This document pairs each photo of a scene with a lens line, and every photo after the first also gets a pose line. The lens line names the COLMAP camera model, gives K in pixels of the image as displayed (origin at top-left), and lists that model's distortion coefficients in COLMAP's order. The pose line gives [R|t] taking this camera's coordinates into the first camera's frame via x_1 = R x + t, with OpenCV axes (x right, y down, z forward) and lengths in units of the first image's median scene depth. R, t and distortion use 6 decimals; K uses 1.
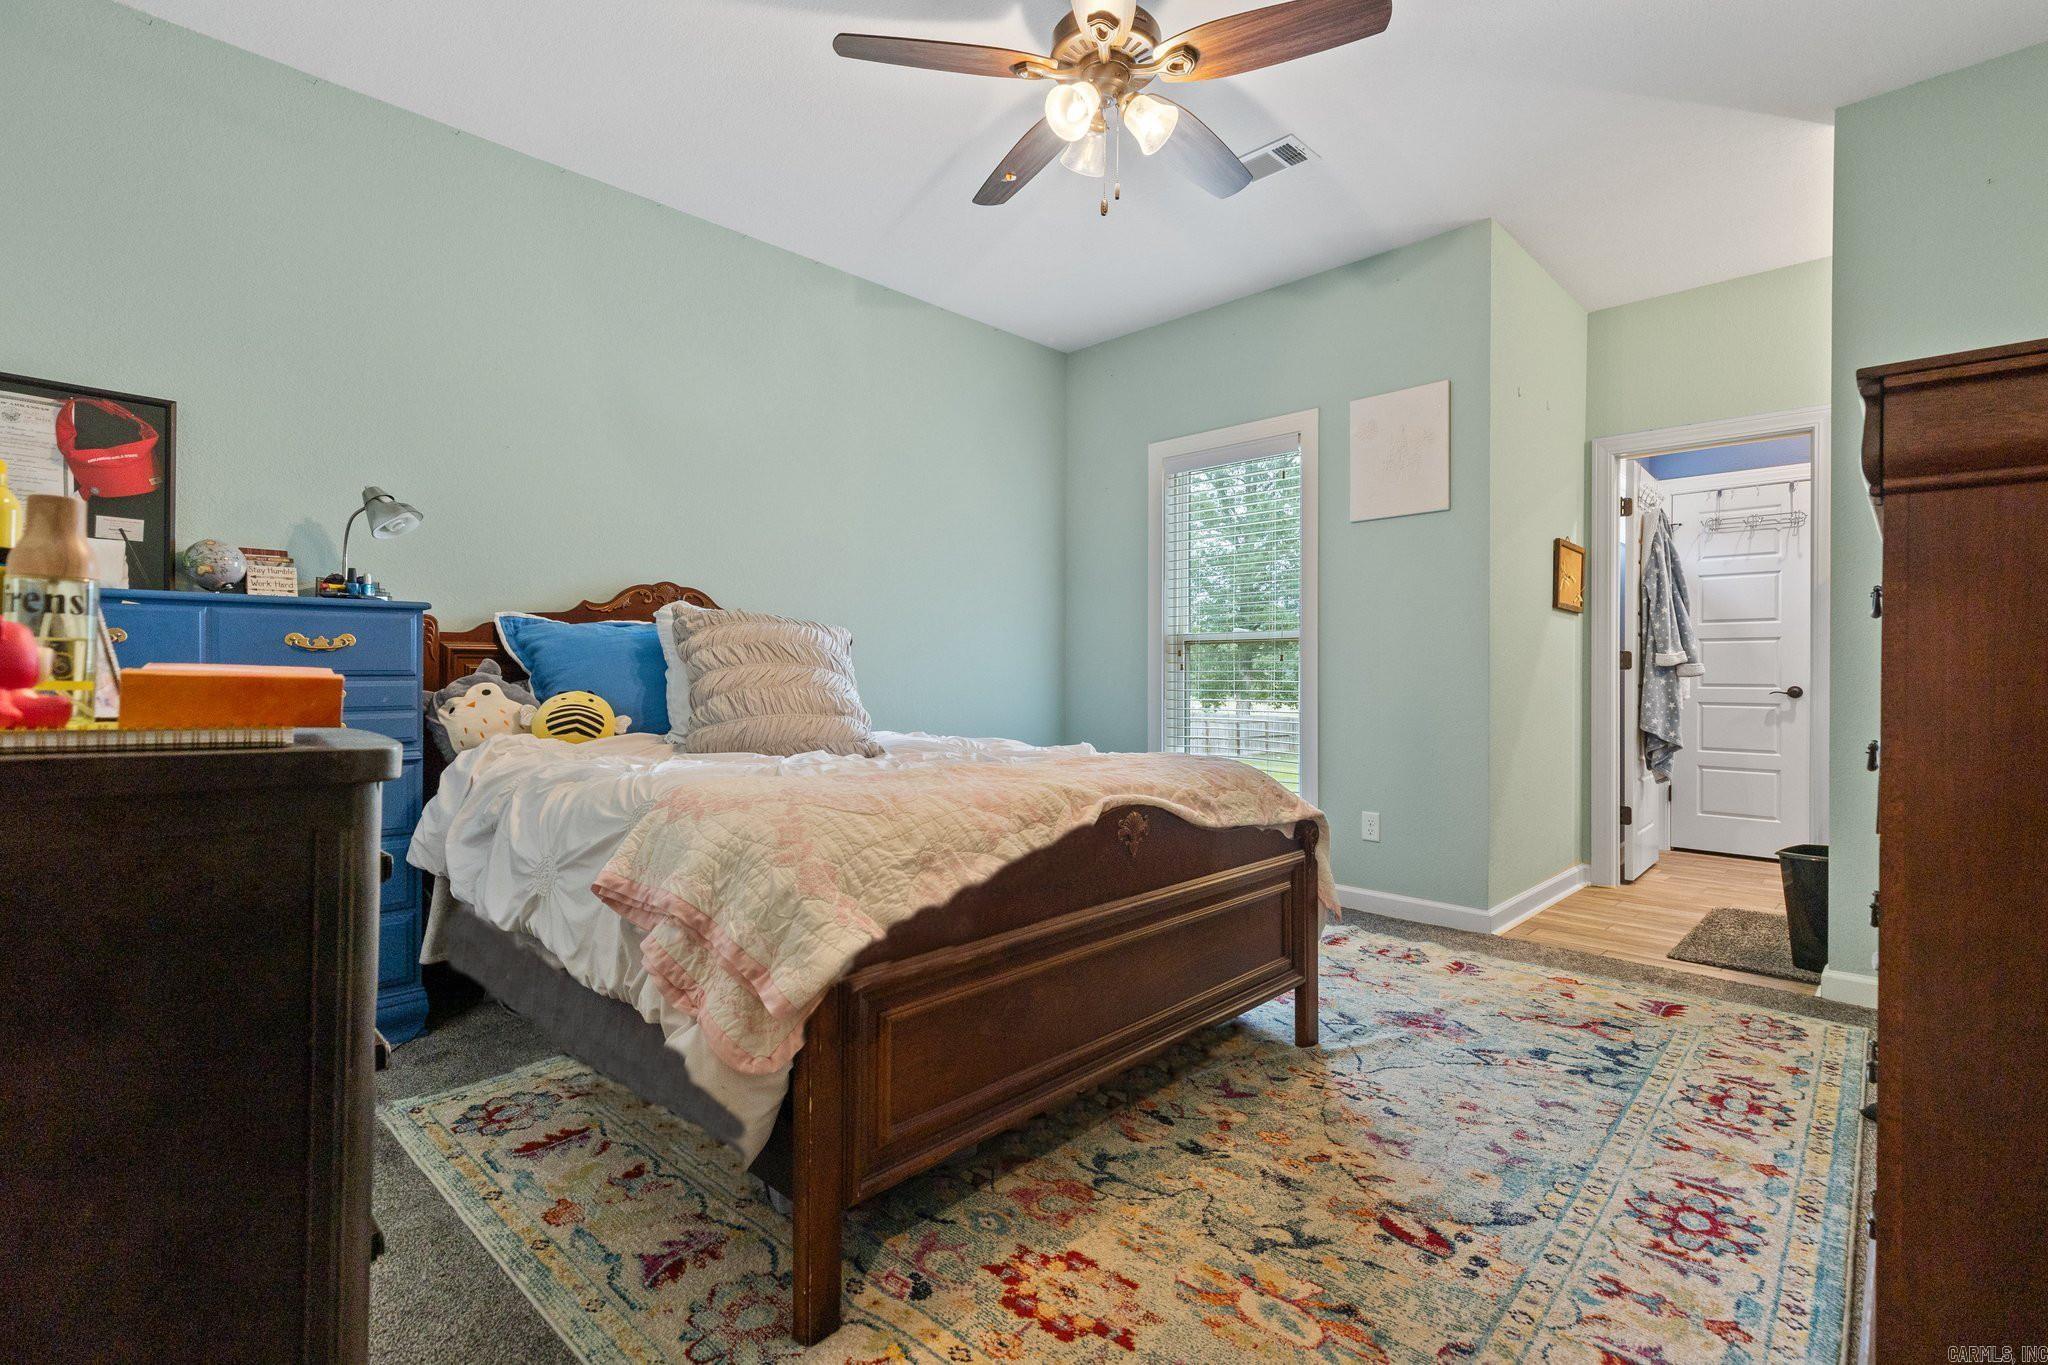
lens RADIAL K [[933.2, 0, 1022.0], [0, 933.2, 671.4], [0, 0, 1]] dist [0.007018, -0.000176]
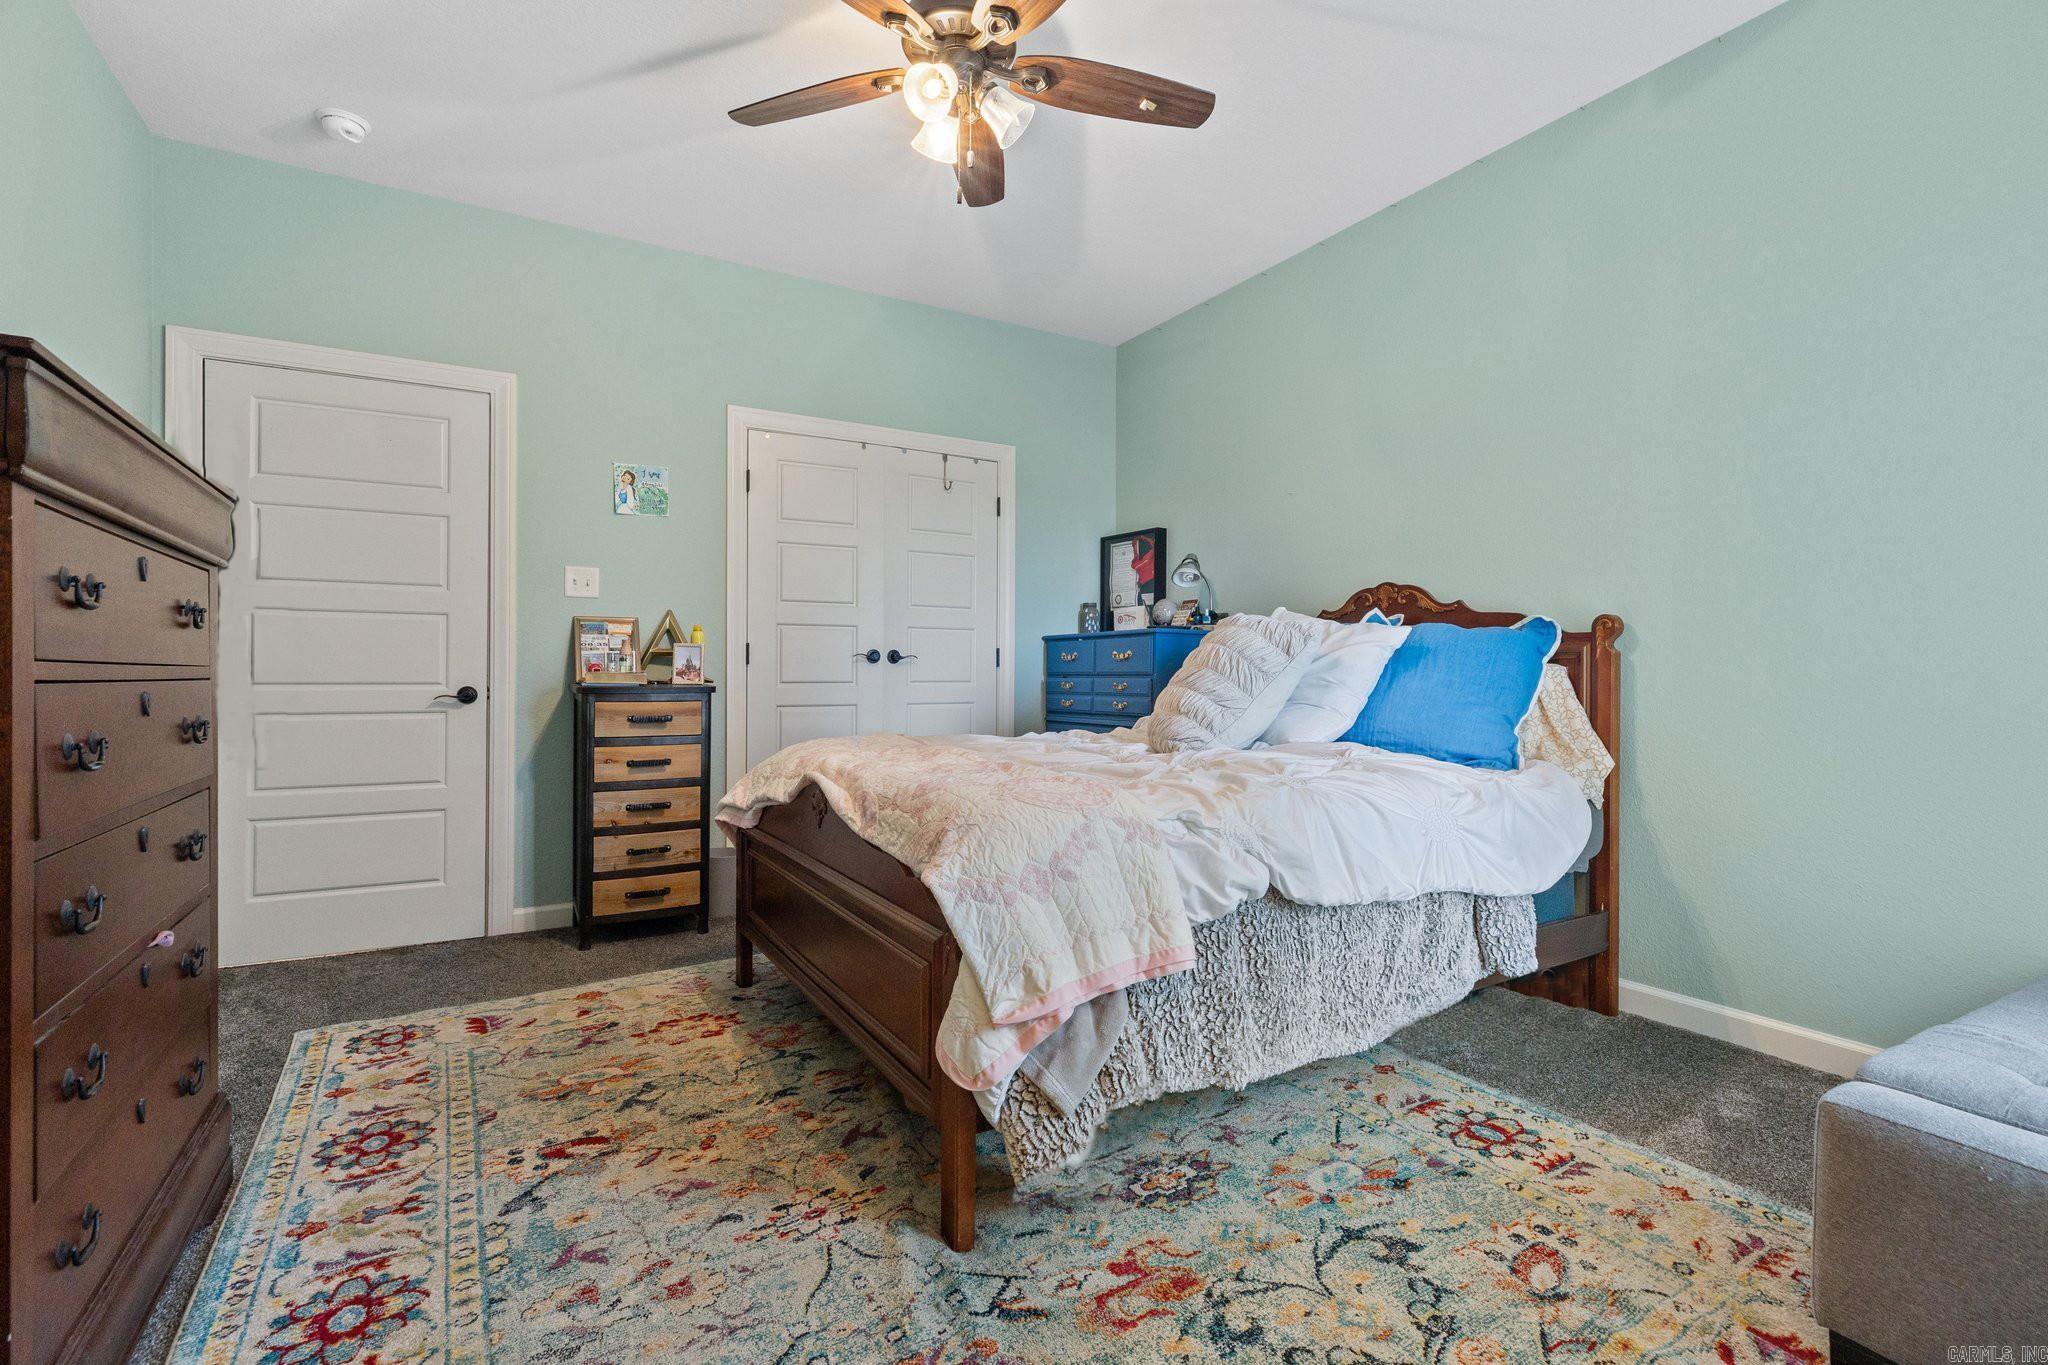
lens RADIAL K [[933.2, 0, 1022.0], [0, 933.2, 671.4], [0, 0, 1]] dist [0.007018, -0.000176]
pose [[-0.267575, -0.001771, -0.963535, 1.383726], [-0.001181, 0.999998, -0.001510, 0.006413], [0.963536, 0.000734, -0.267577, 1.830719]]
